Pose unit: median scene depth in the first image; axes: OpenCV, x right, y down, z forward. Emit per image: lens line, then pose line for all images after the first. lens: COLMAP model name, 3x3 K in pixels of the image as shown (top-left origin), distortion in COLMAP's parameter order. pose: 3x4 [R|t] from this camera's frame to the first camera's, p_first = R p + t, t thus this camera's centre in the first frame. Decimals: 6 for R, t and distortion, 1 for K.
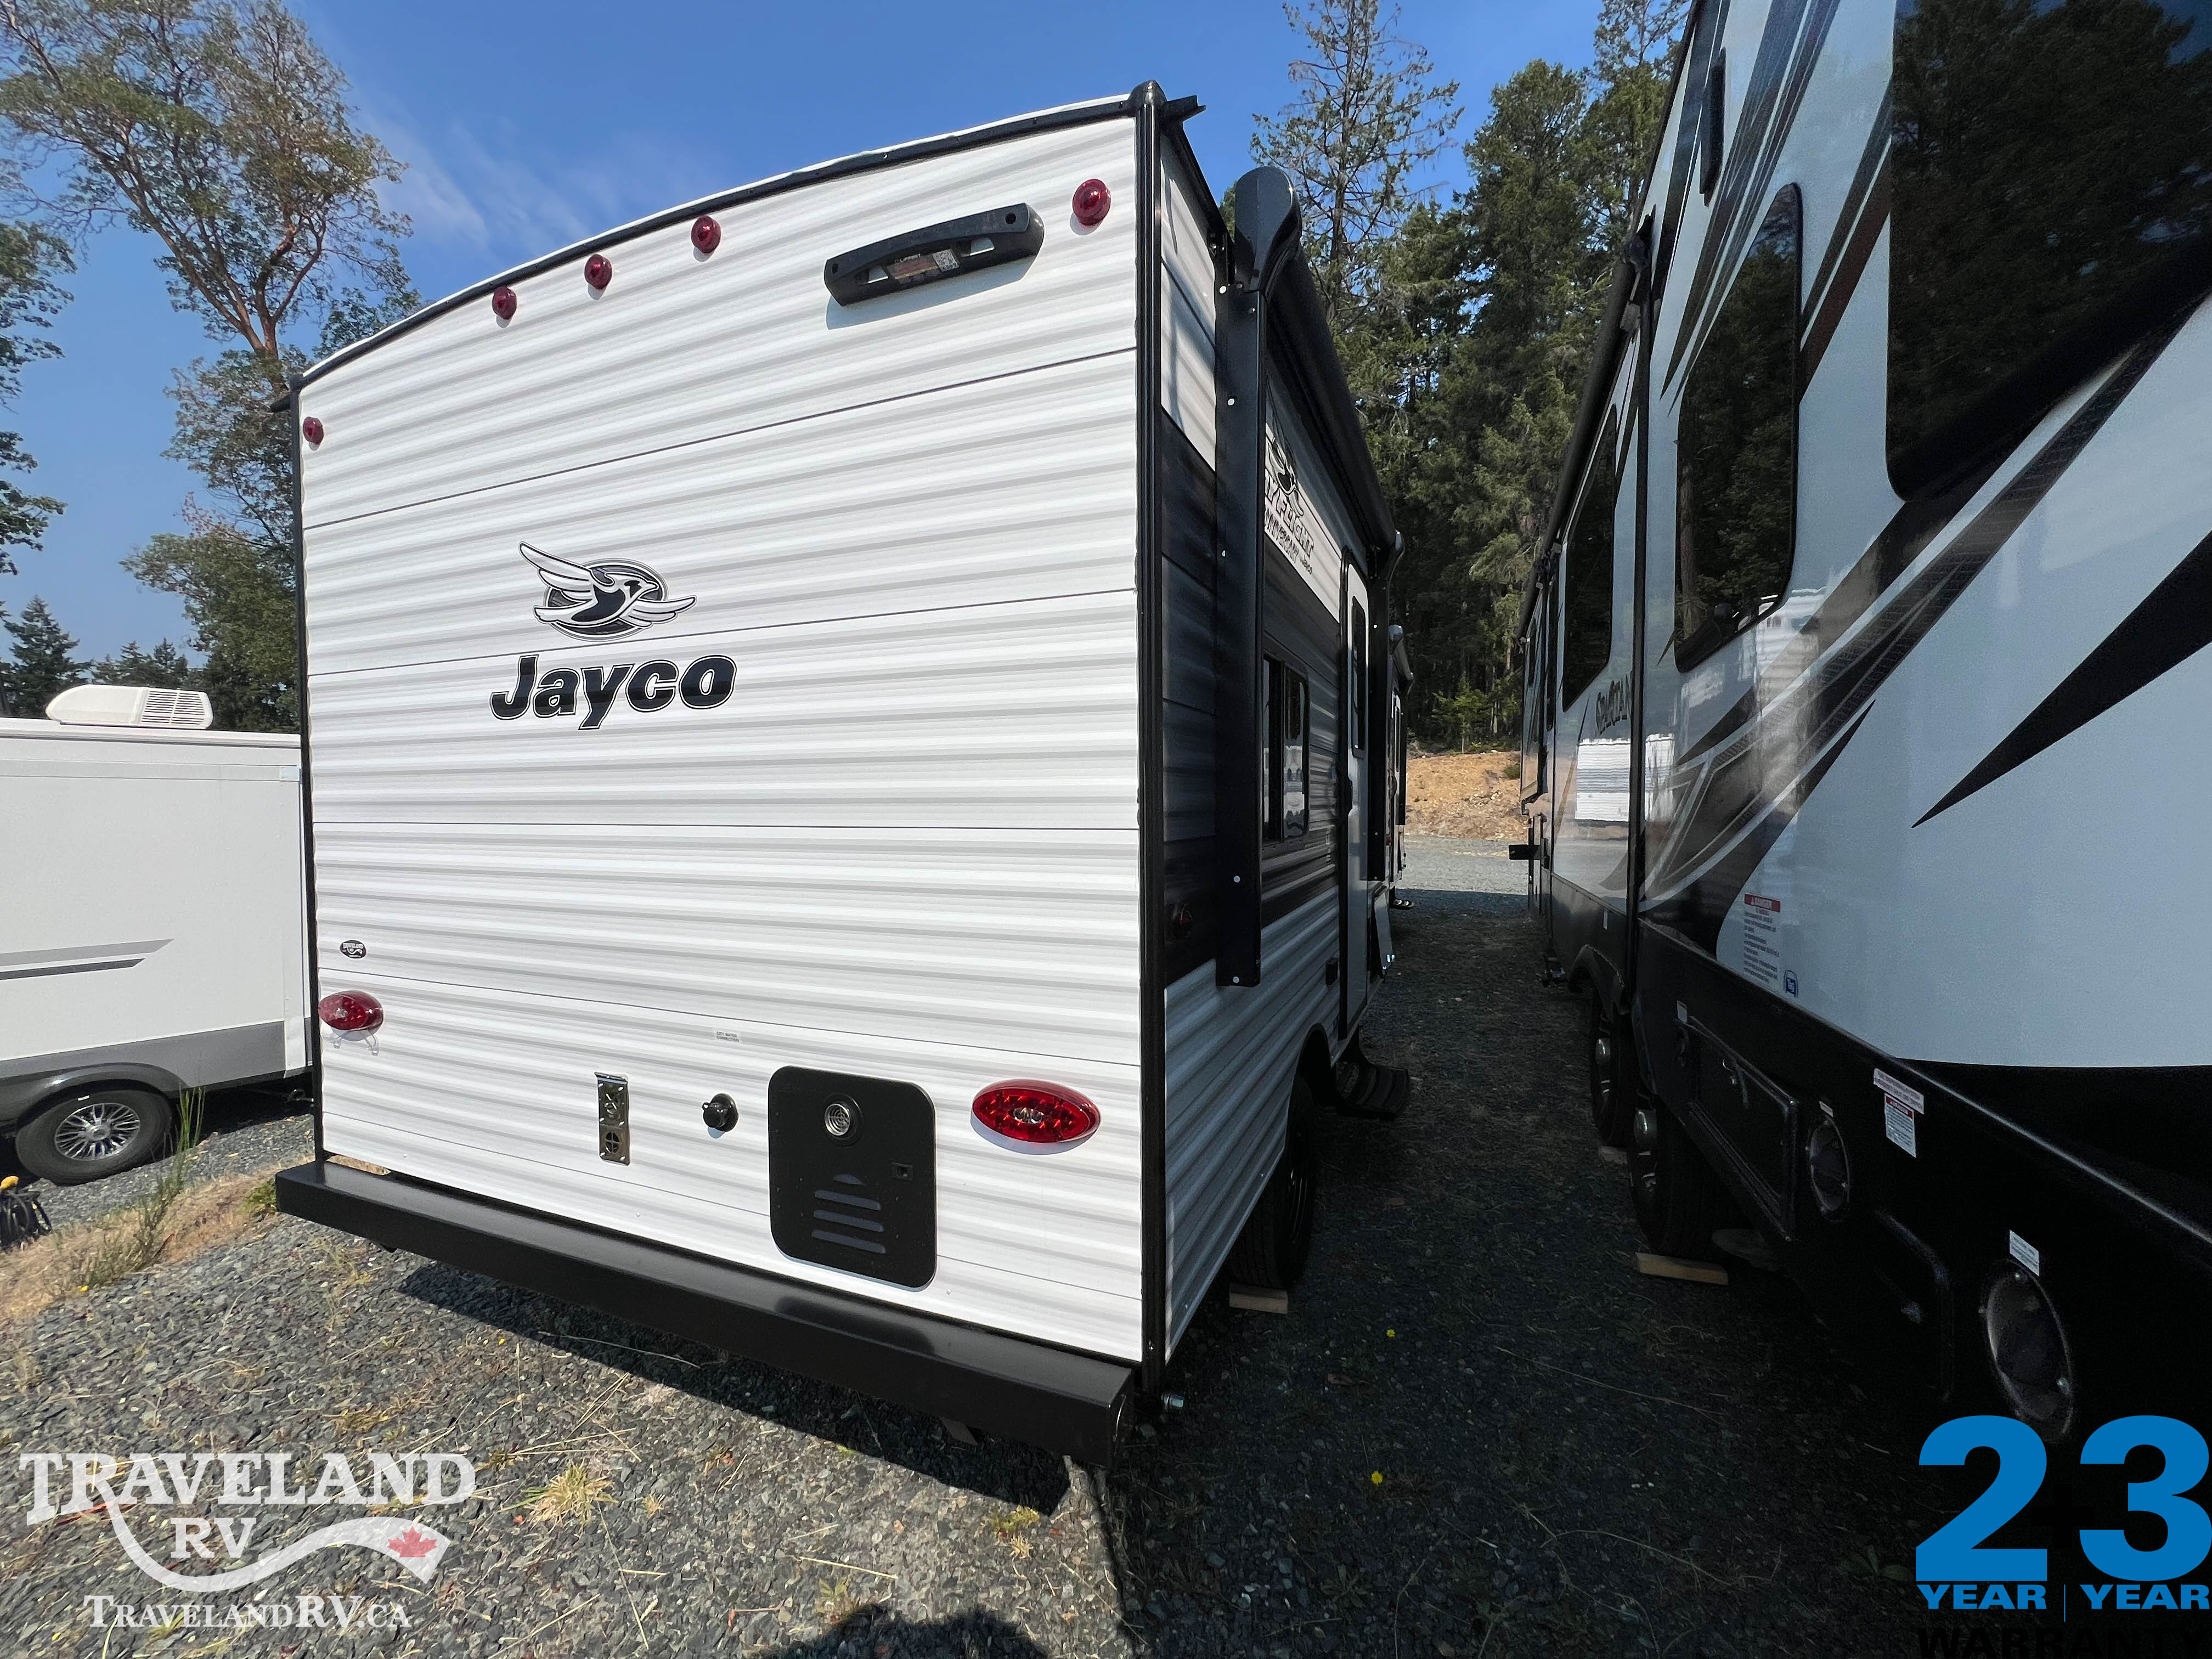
lens RADIAL K [[881.0, 0, 1108.8], [0, 881.0, 830.9], [0, 0, 1]] dist [-0.003503, -0.000173]
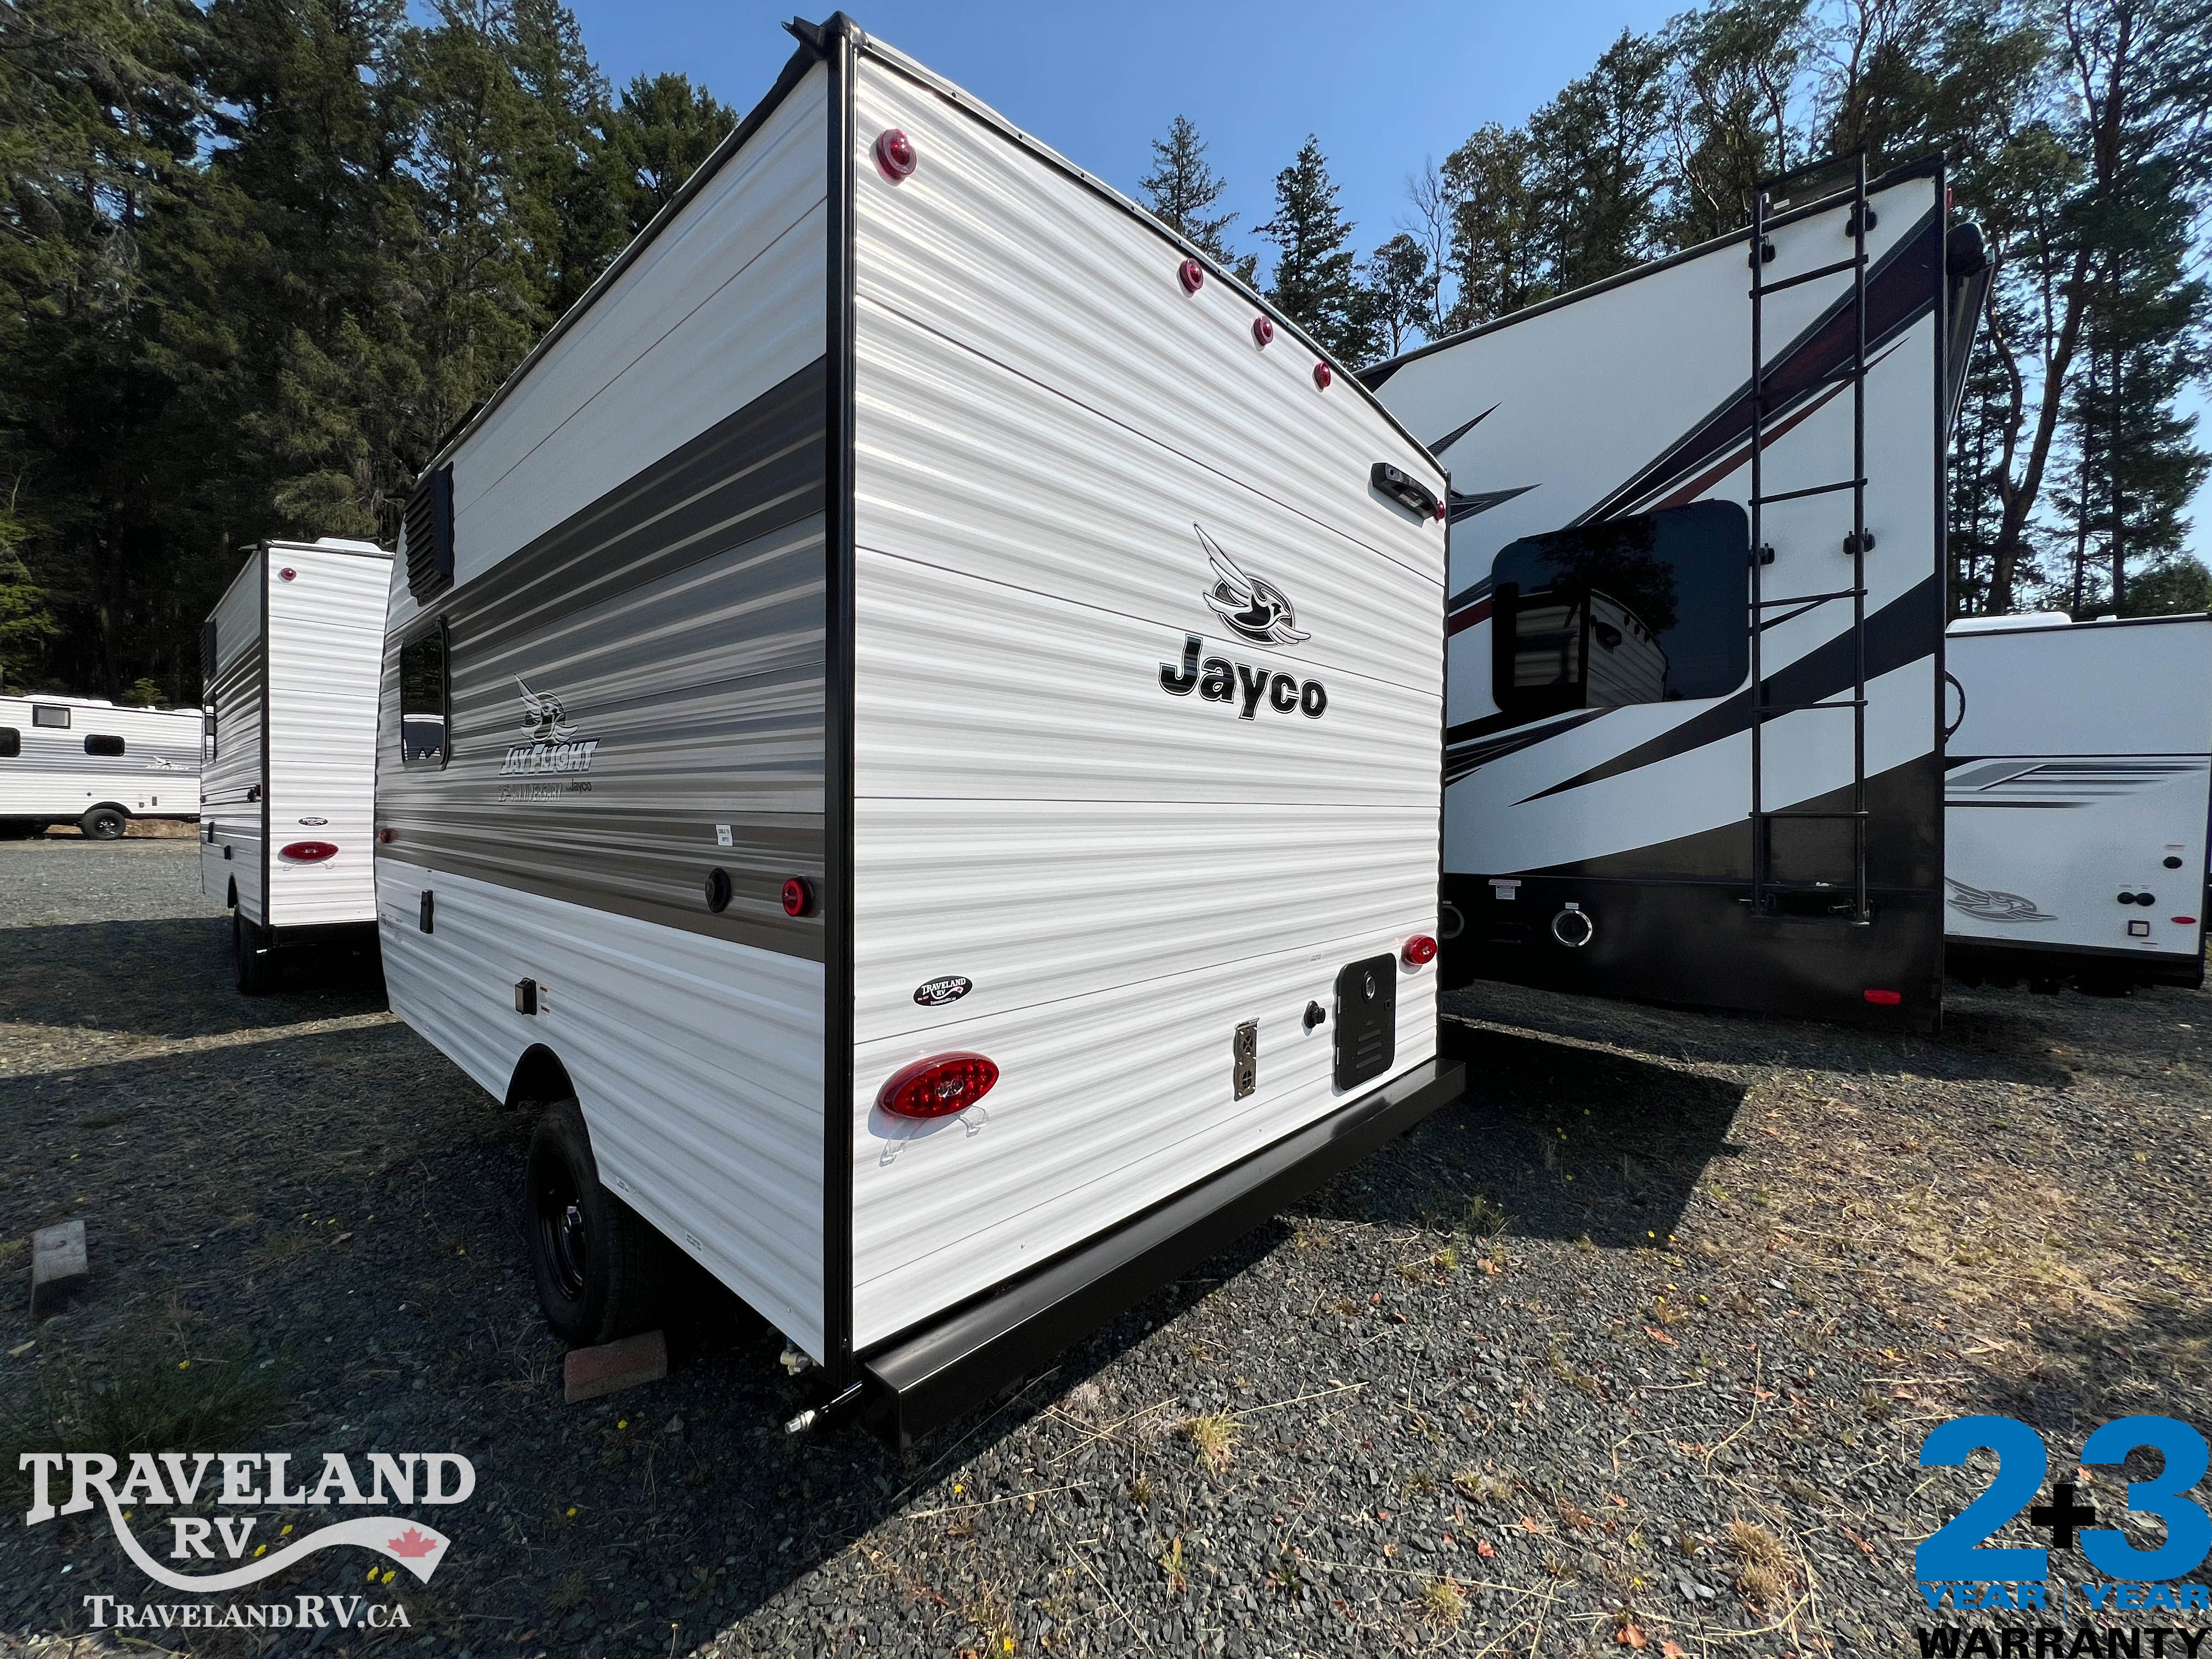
lens RADIAL K [[881.0, 0, 1107.5], [0, 881.0, 829.9], [0, 0, 1]] dist [-0.003503, -0.000173]
pose [[0.332829, -0.018187, 0.942812, -1.710971], [0.016334, 0.999775, 0.013519, 0.008684], [-0.942846, 0.010900, 0.333051, 0.786081]]
